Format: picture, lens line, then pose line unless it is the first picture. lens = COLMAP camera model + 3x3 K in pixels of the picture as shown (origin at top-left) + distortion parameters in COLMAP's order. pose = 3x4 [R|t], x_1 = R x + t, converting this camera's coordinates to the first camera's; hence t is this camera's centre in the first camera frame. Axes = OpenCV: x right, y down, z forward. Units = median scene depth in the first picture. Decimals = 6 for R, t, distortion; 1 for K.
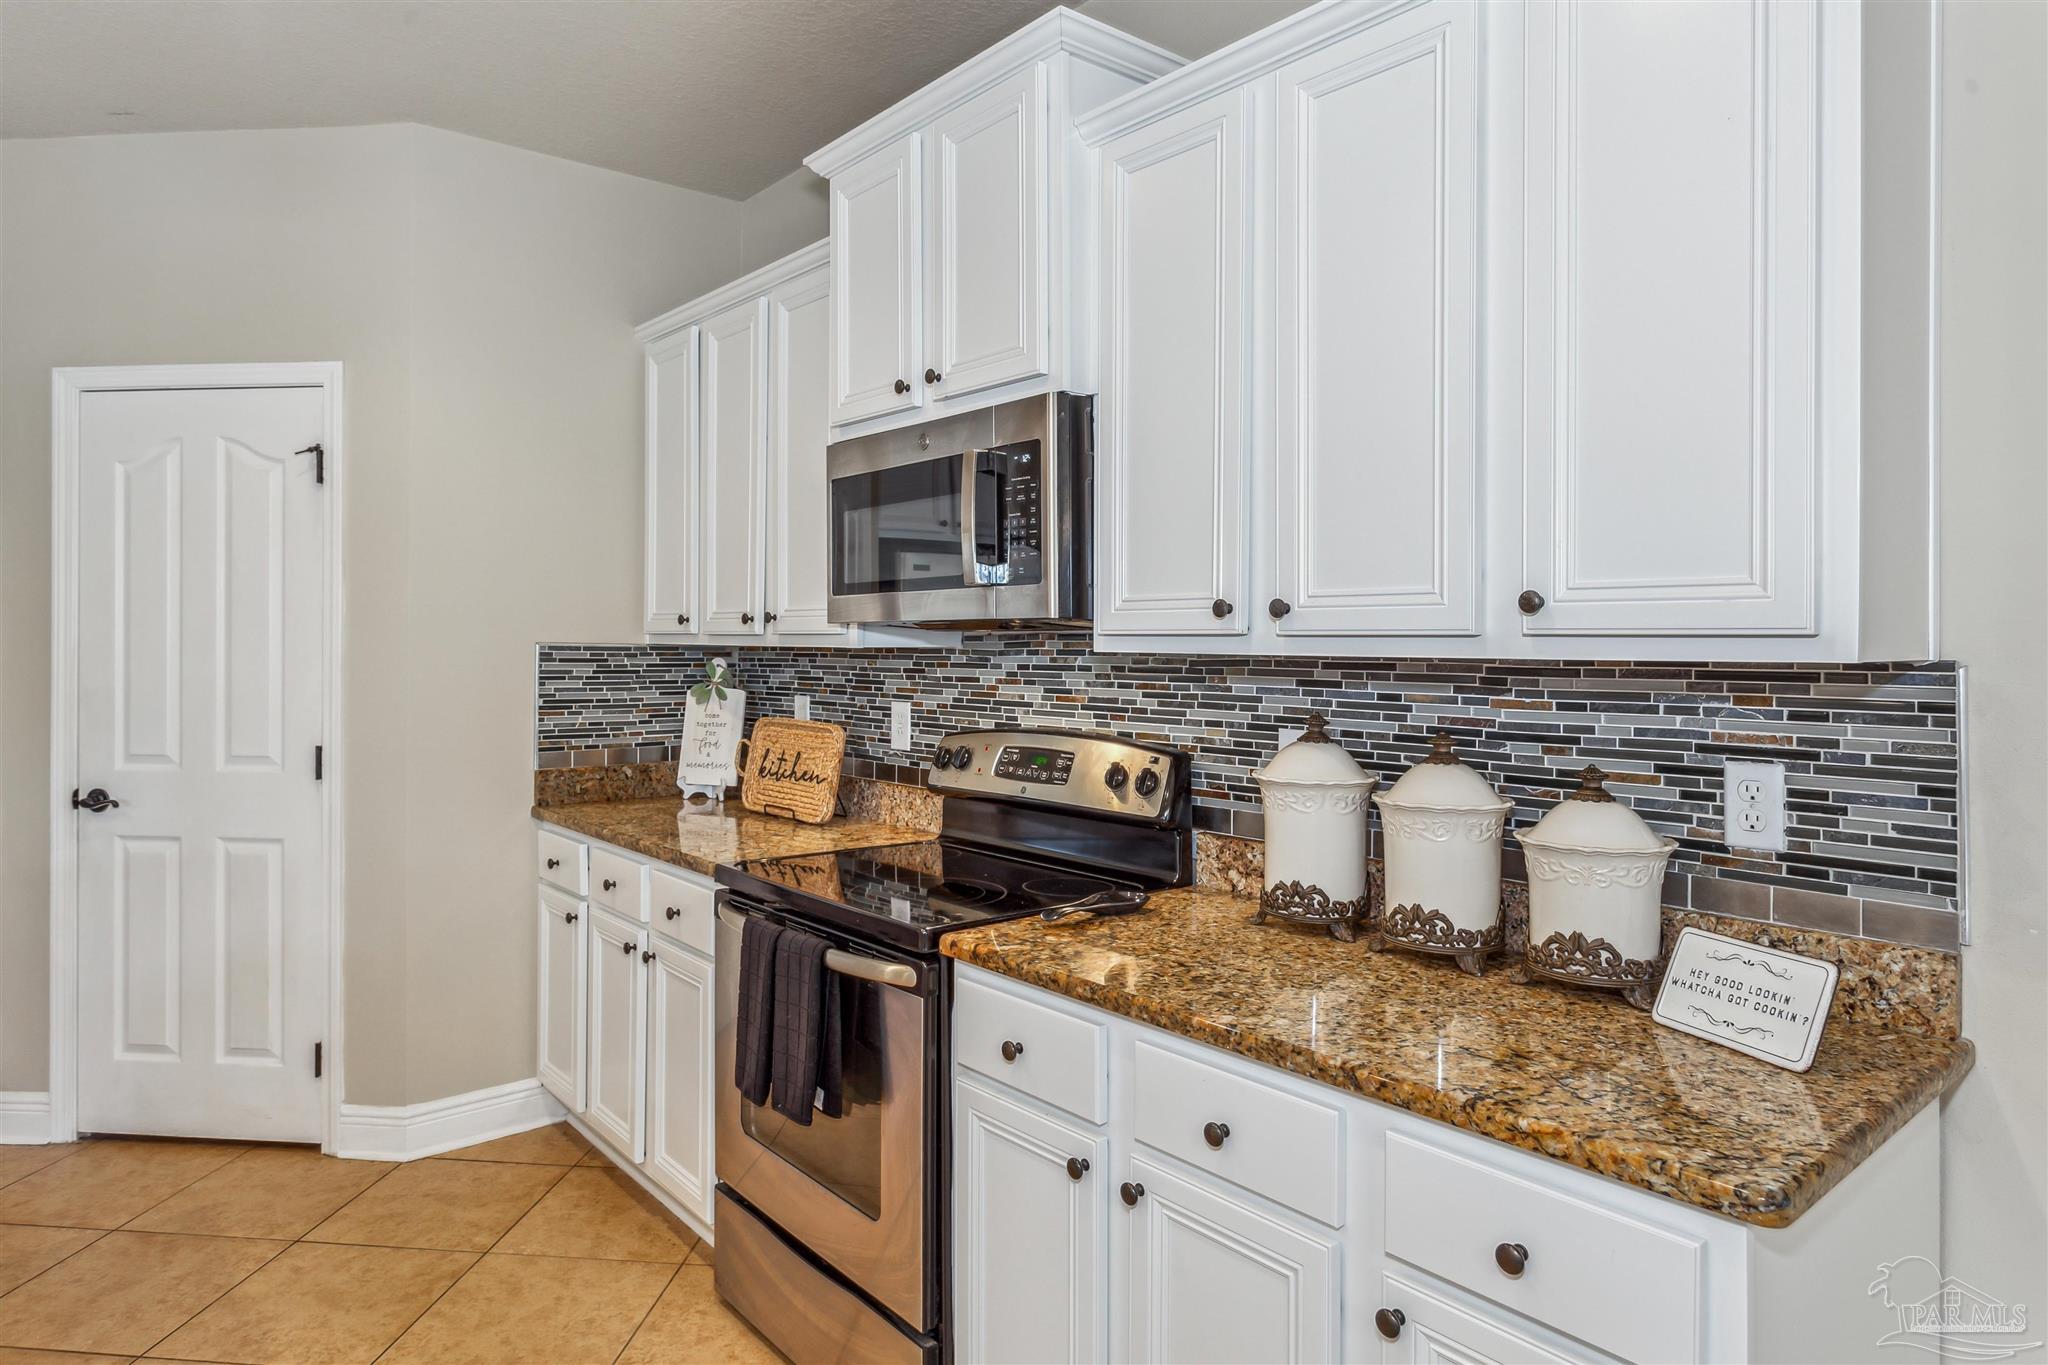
lens RADIAL K [[1239.2, 0, 1020.5], [0, 1239.2, 641.7], [0, 0, 1]] dist [-0.007215, -0.001309]
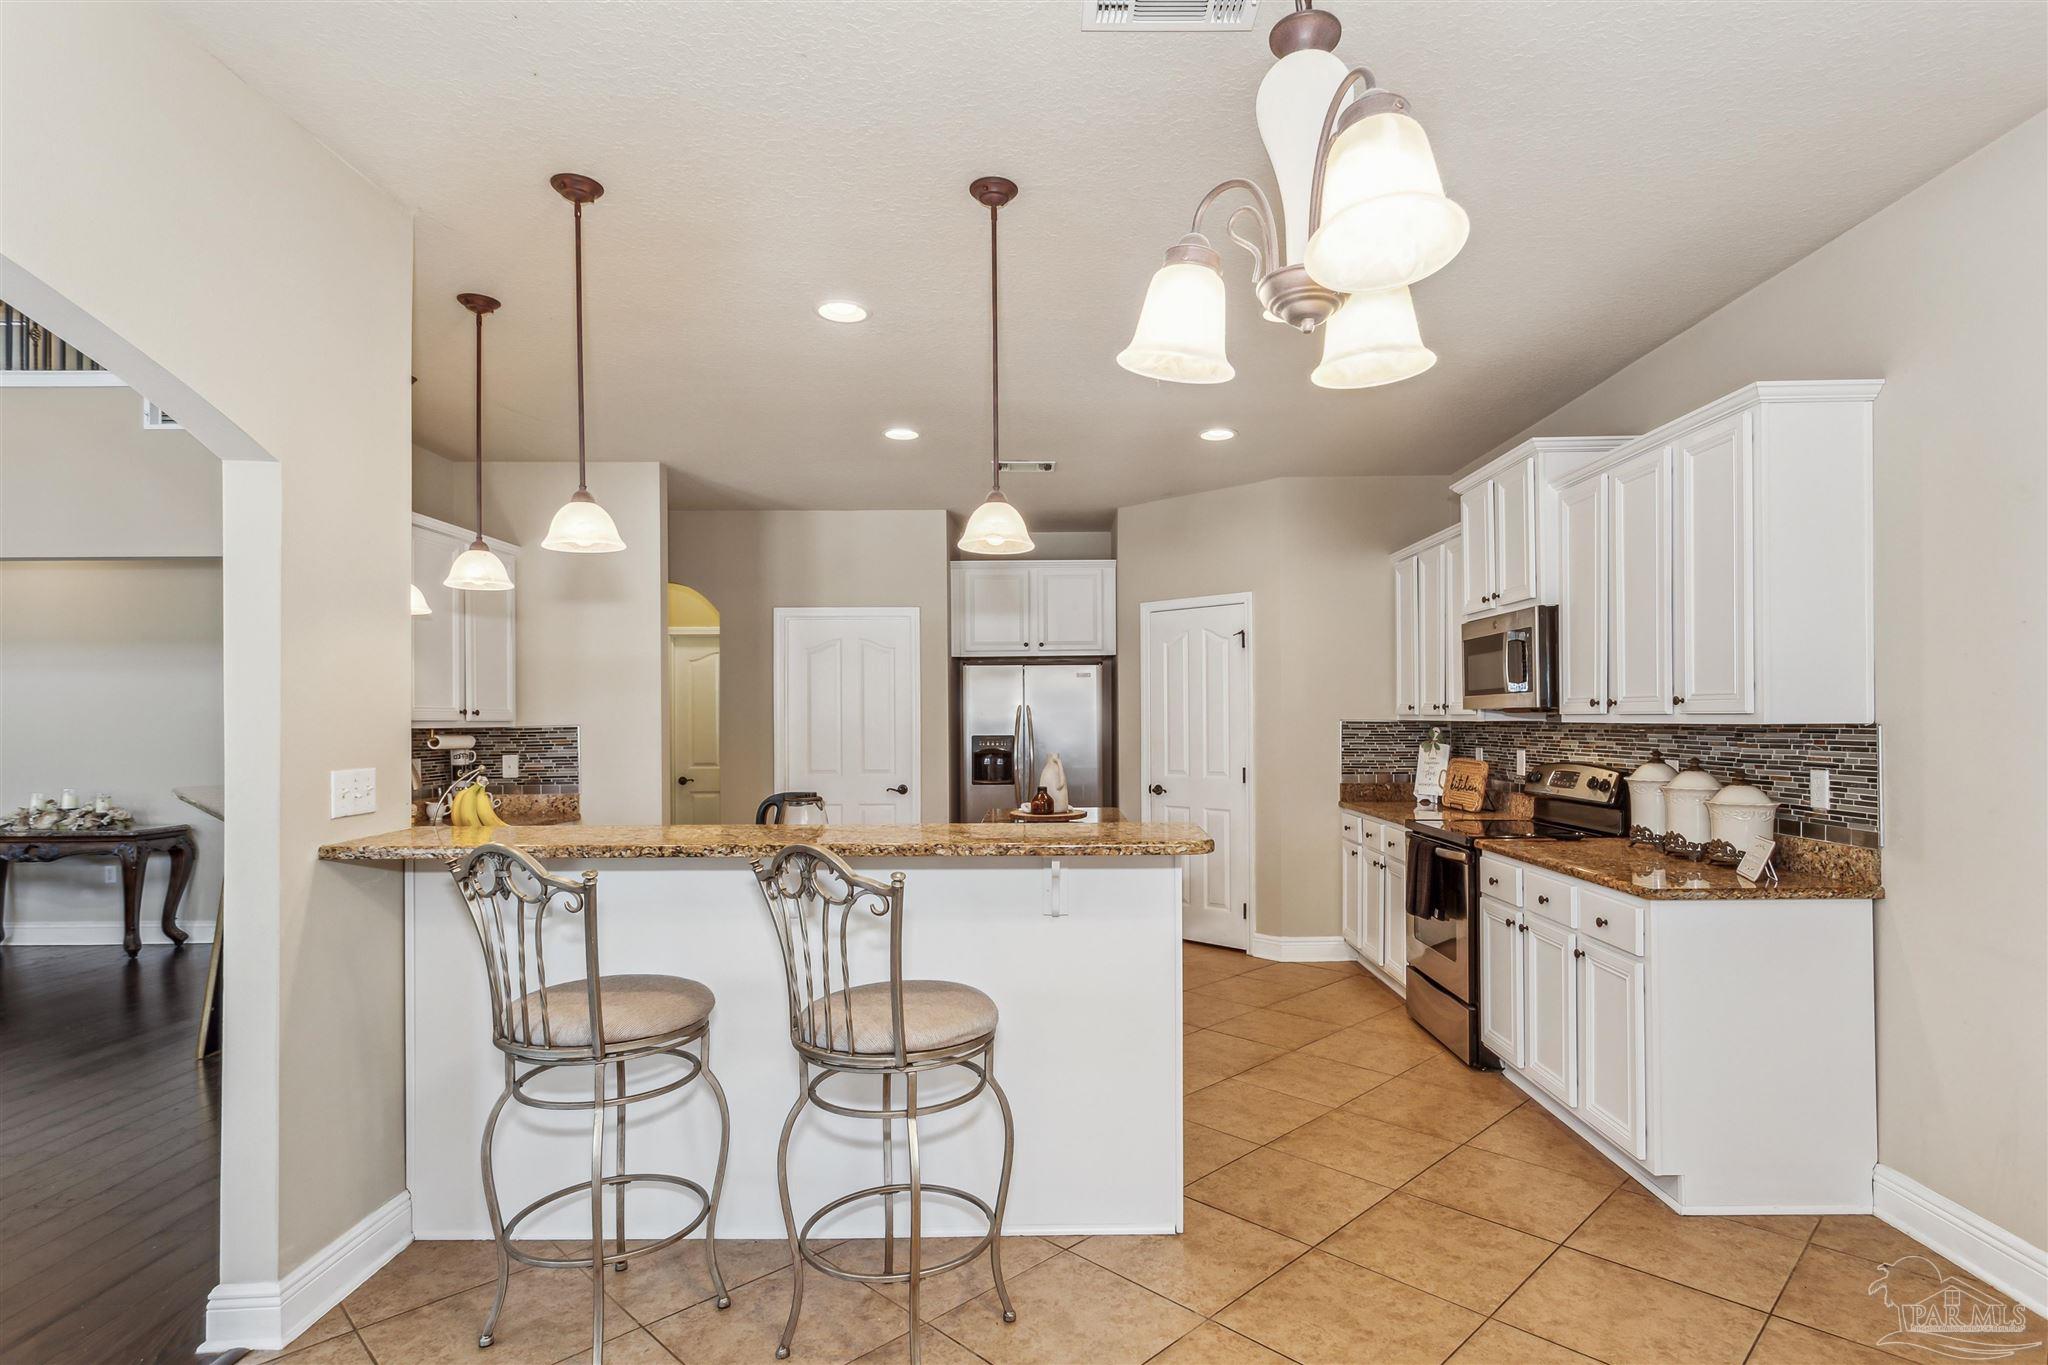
lens RADIAL K [[1004.2, 0, 1021.3], [0, 1004.2, 710.1], [0, 0, 1]] dist [0.004640, 0.001248]
pose [[0.742494, -0.013423, -0.669718, 0.425270], [0.007311, 0.999902, -0.011936, 0.000772], [0.669813, 0.003966, 0.742520, -0.750403]]
